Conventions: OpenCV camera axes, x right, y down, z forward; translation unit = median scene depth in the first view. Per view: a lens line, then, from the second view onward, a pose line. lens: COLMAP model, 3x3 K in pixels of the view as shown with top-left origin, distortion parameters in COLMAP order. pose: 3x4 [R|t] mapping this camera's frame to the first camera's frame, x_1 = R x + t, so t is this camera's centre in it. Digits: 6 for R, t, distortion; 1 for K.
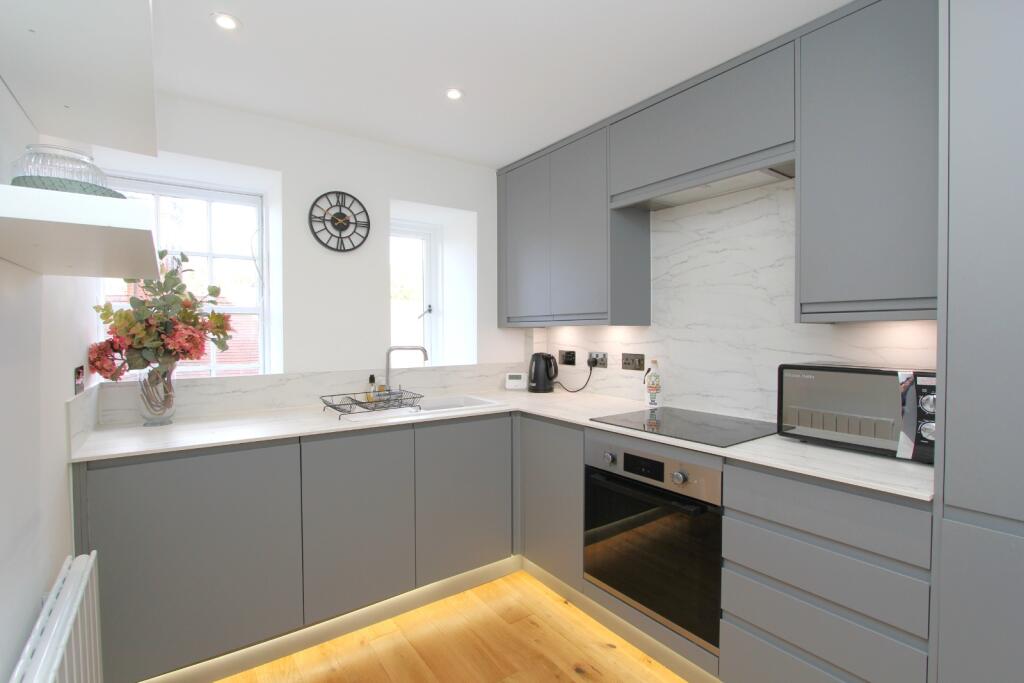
lens RADIAL K [[470.7, 0, 508.8], [0, 470.7, 340.4], [0, 0, 1]] dist [-0.014234, 0.001110]
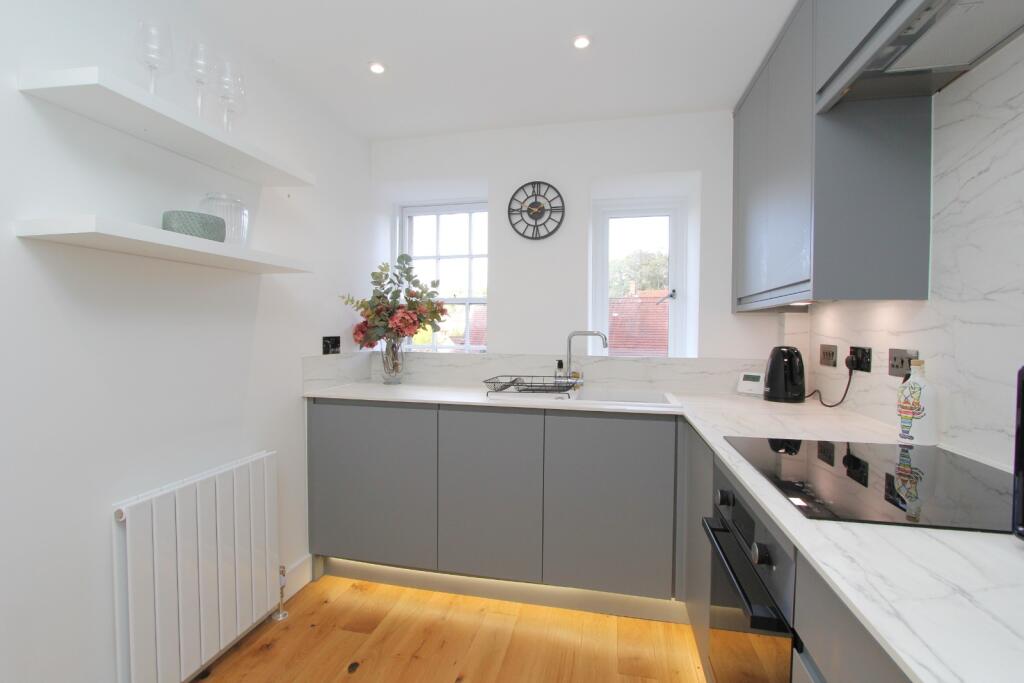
lens RADIAL K [[470.4, 0, 514.3], [0, 470.4, 342.0], [0, 0, 1]] dist [-0.020399, 0.000230]
pose [[0.674456, 0.026599, -0.737836, 0.414275], [-0.025642, 0.999592, 0.012595, 0.027732], [0.737870, 0.010425, 0.674862, 0.290237]]
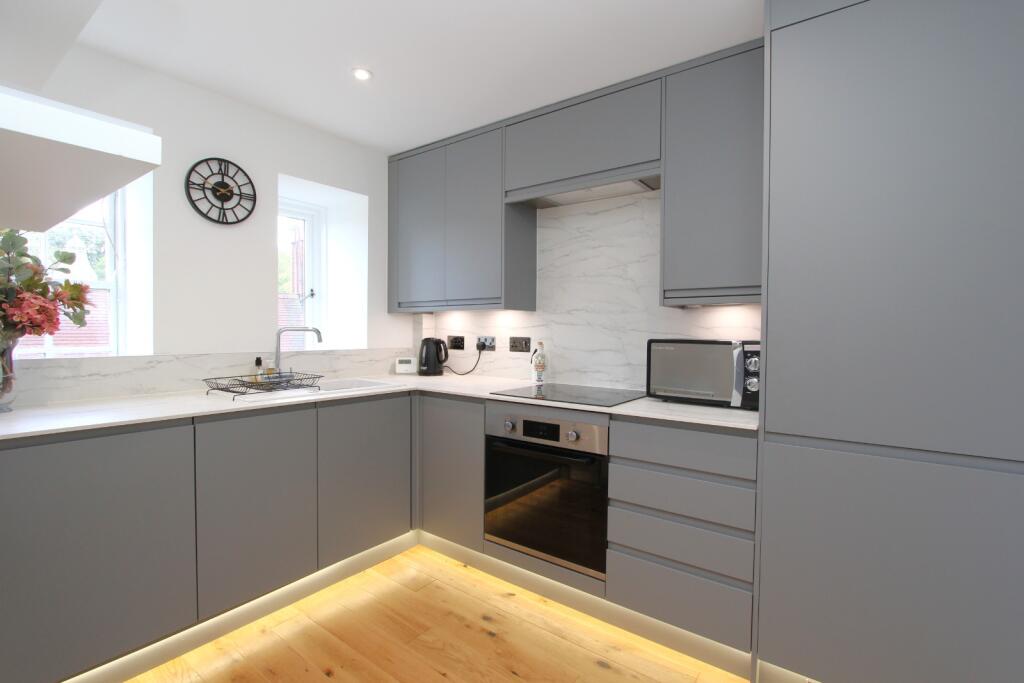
lens RADIAL K [[470.7, 0, 508.8], [0, 470.7, 340.4], [0, 0, 1]] dist [-0.014234, 0.001110]
pose [[0.954804, 0.004189, 0.297208, -0.101109], [-0.005073, 0.999985, 0.002201, 0.038396], [-0.297194, -0.003609, 0.954810, -0.051689]]
